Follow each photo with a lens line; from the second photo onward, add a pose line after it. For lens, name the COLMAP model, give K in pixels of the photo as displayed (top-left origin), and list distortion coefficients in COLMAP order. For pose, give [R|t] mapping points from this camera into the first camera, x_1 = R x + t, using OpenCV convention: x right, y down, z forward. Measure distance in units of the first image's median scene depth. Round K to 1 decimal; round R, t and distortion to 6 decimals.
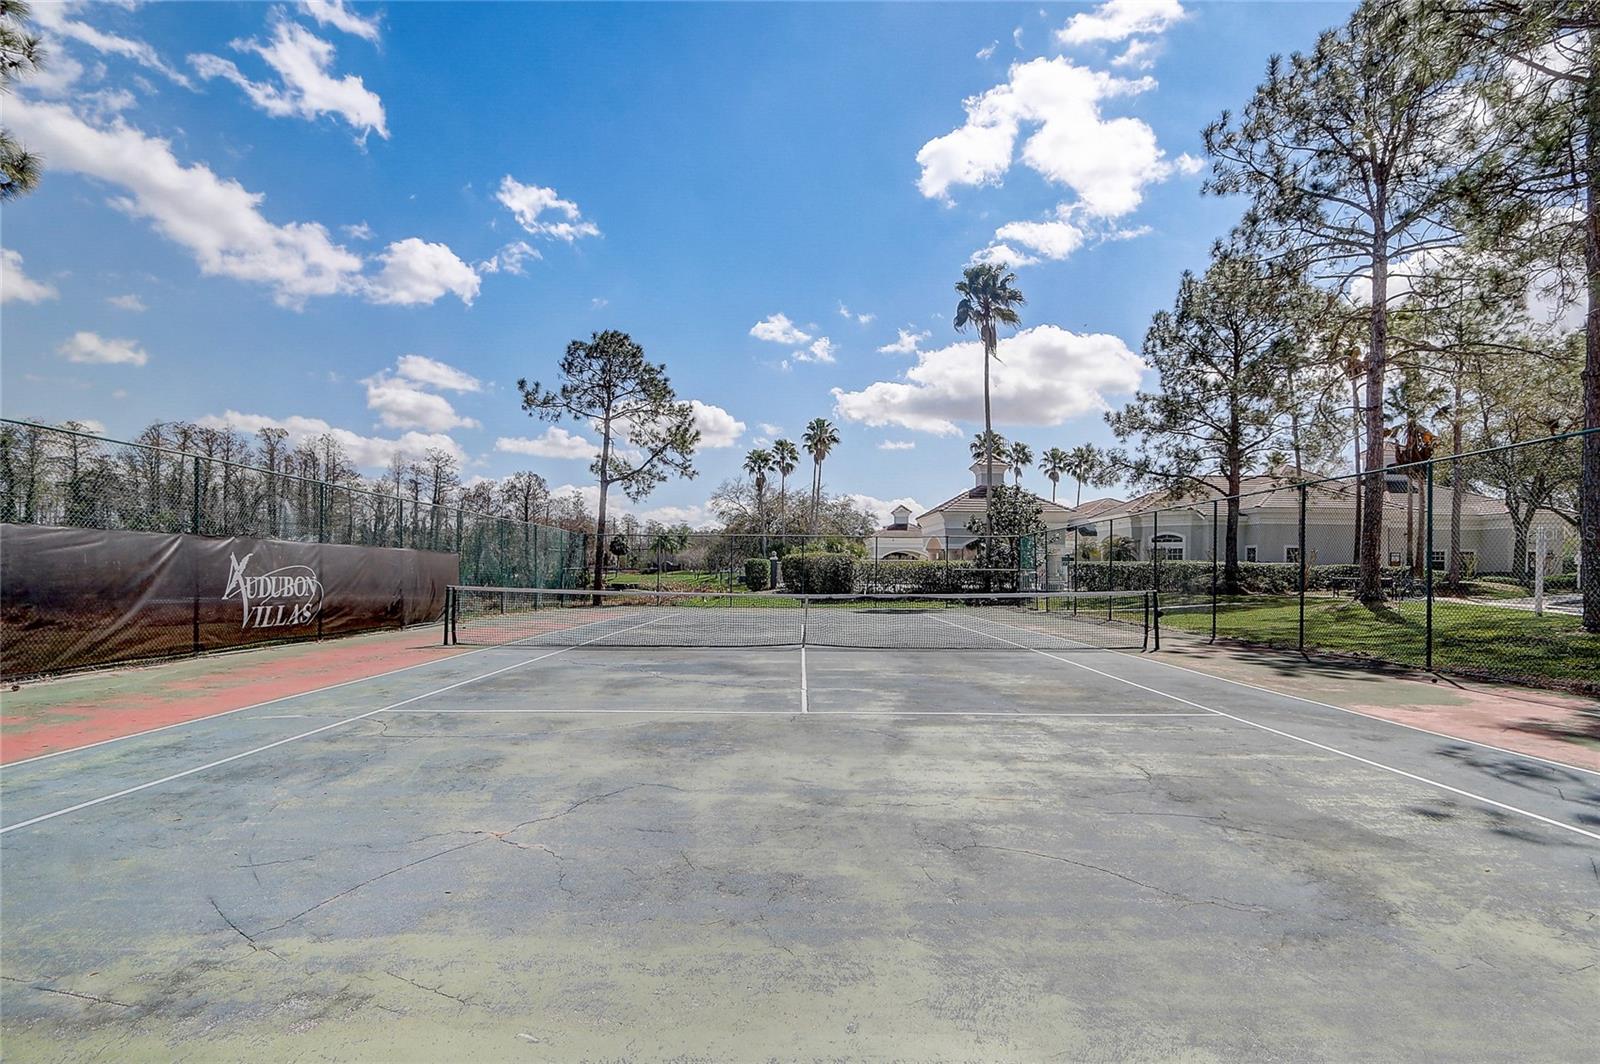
lens RADIAL K [[754.6, 0, 800.0], [0, 754.6, 532.0], [0, 0, 1]] dist [-0.002313, 0.020664]
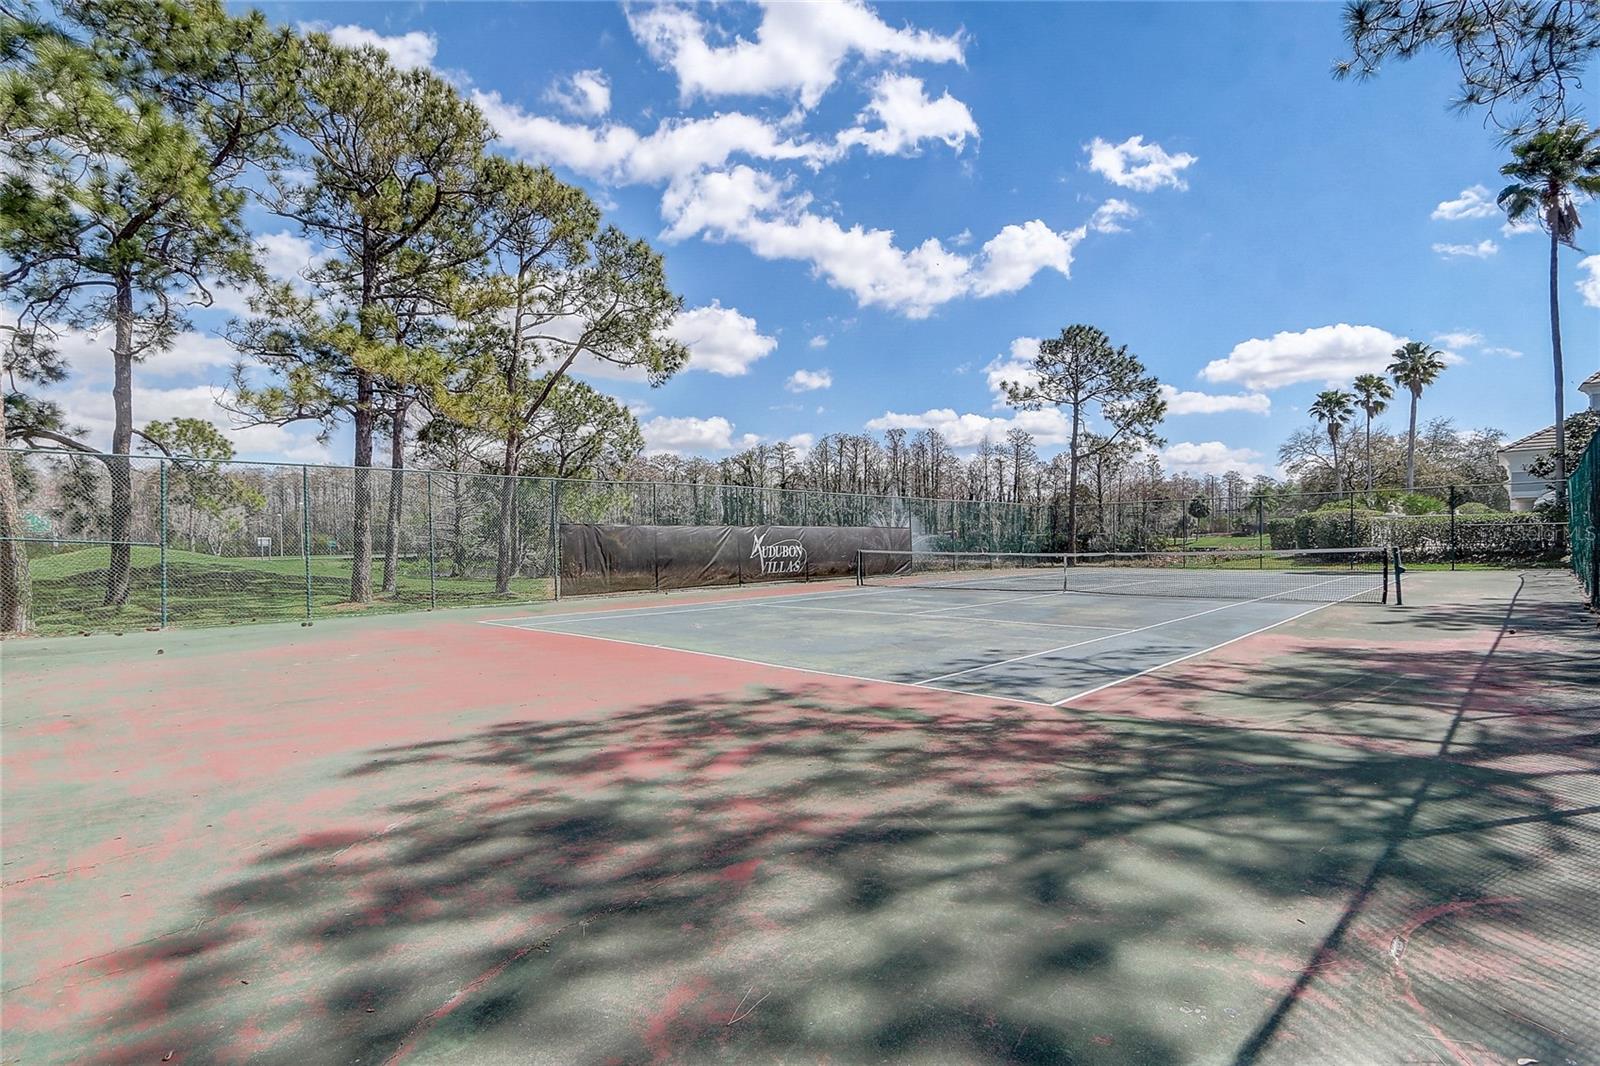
lens RADIAL K [[754.6, 0, 800.0], [0, 754.6, 533.0], [0, 0, 1]] dist [-0.002313, 0.020664]
pose [[0.724554, -0.026553, -0.688706, 0.098175], [0.057802, 0.998078, 0.022330, -0.002106], [0.686790, -0.055988, 0.724697, -0.051322]]
